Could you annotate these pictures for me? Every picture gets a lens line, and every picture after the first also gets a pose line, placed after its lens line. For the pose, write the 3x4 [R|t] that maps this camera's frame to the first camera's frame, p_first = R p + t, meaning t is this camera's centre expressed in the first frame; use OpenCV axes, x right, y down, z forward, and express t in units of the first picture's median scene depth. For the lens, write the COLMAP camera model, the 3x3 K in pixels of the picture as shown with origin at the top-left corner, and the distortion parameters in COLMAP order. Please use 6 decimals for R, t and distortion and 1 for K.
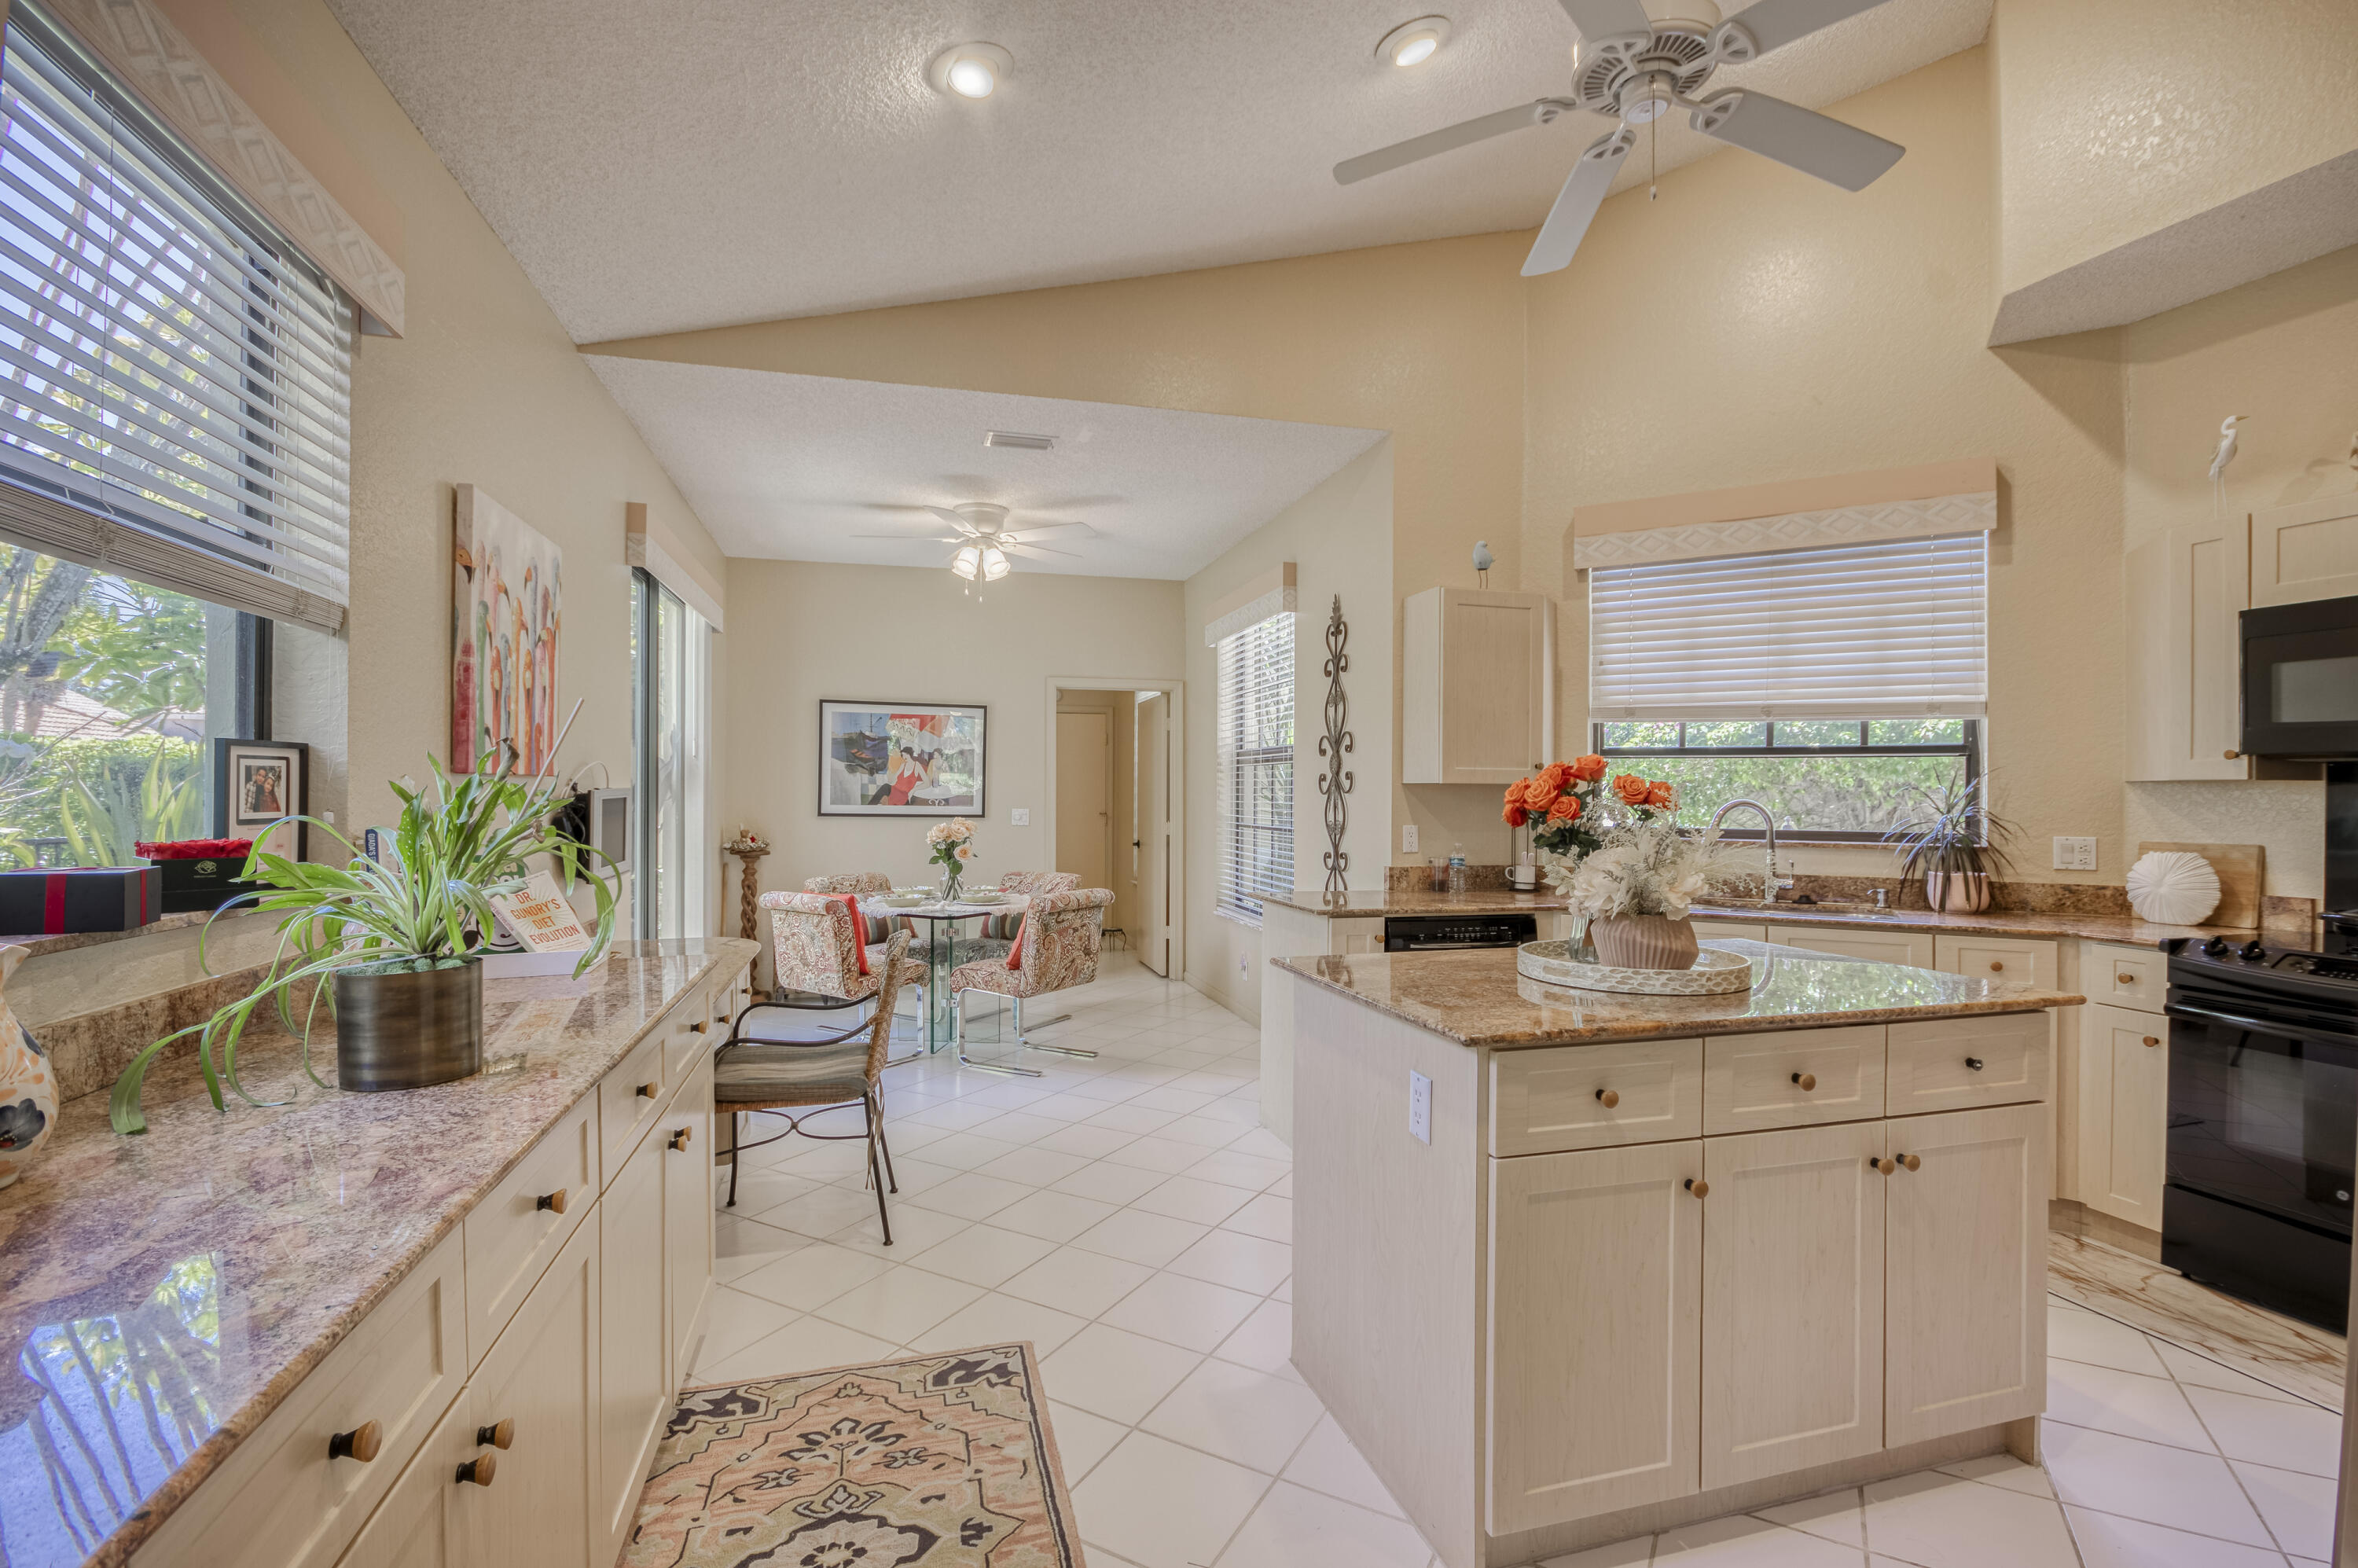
lens RADIAL K [[1047.3, 0, 1181.5], [0, 1047.3, 792.1], [0, 0, 1]] dist [-0.019967, -0.000961]
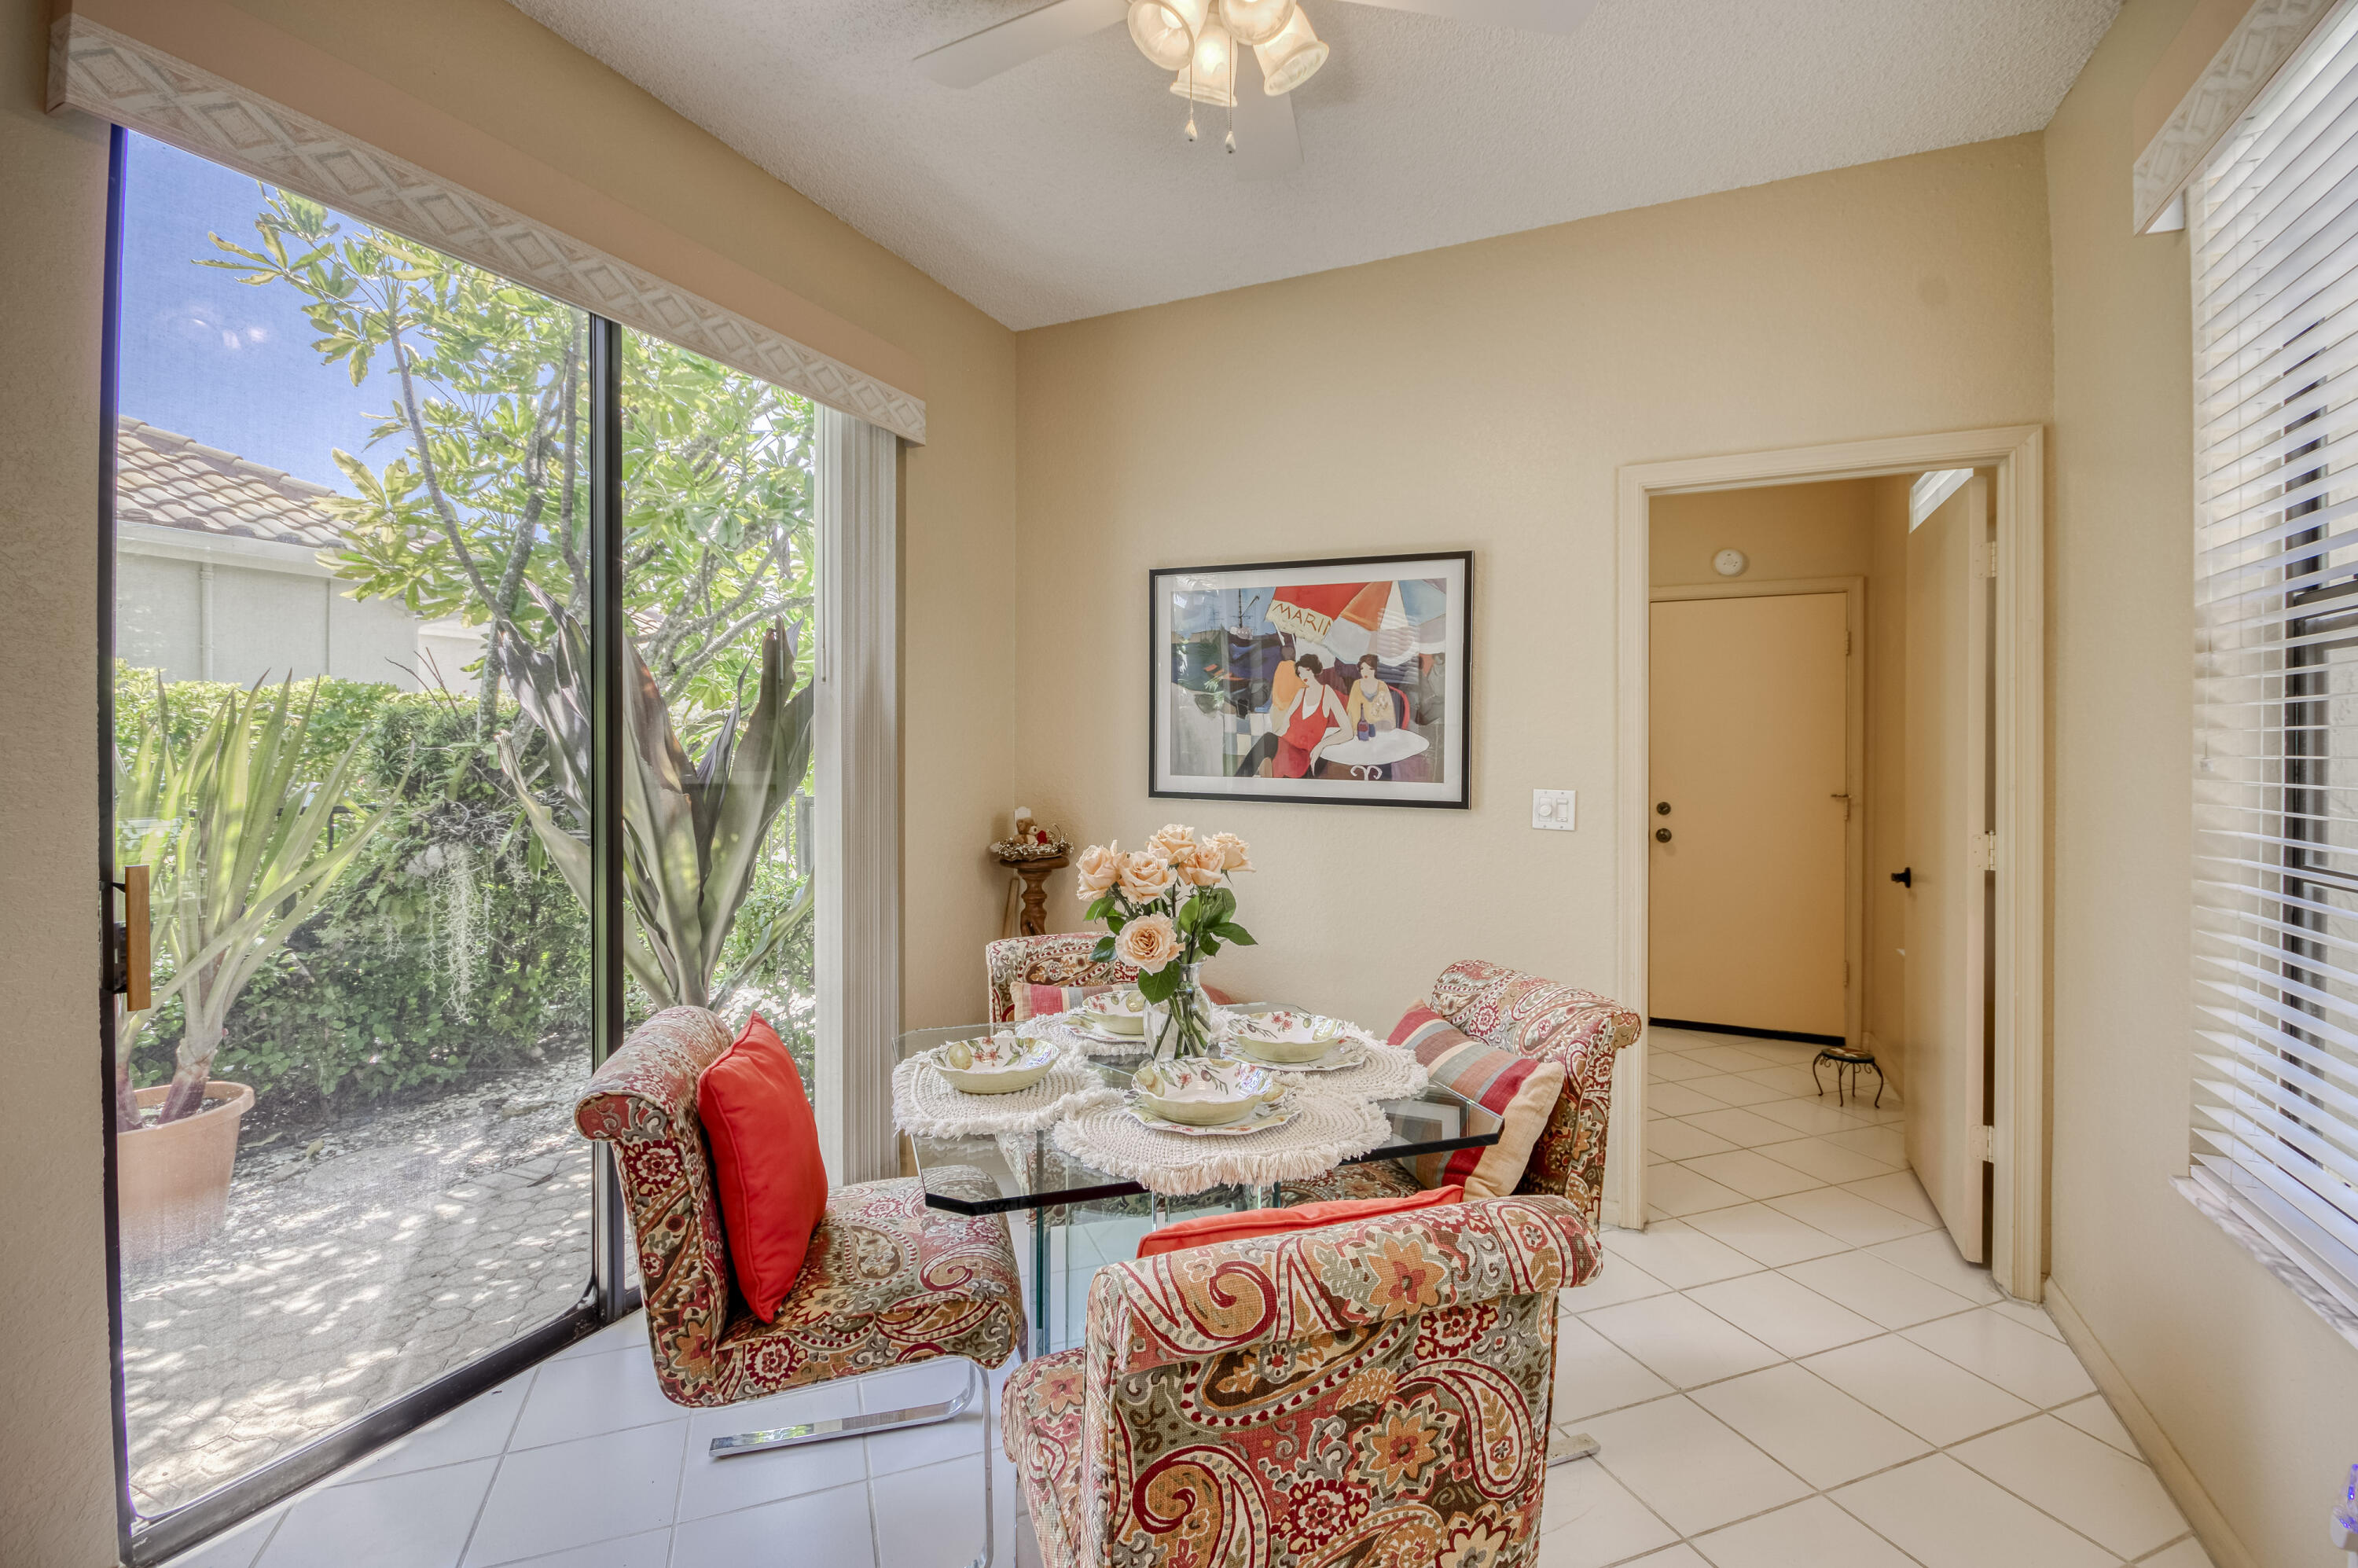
lens RADIAL K [[1047.3, 0, 1210.4], [0, 1047.3, 751.7], [0, 0, 1]] dist [-0.019967, -0.000961]
pose [[0.775072, -0.000812, -0.631873, 0.003688], [0.001324, 0.999999, 0.000339, 0.000404], [0.631872, -0.001100, 0.775072, 0.601070]]
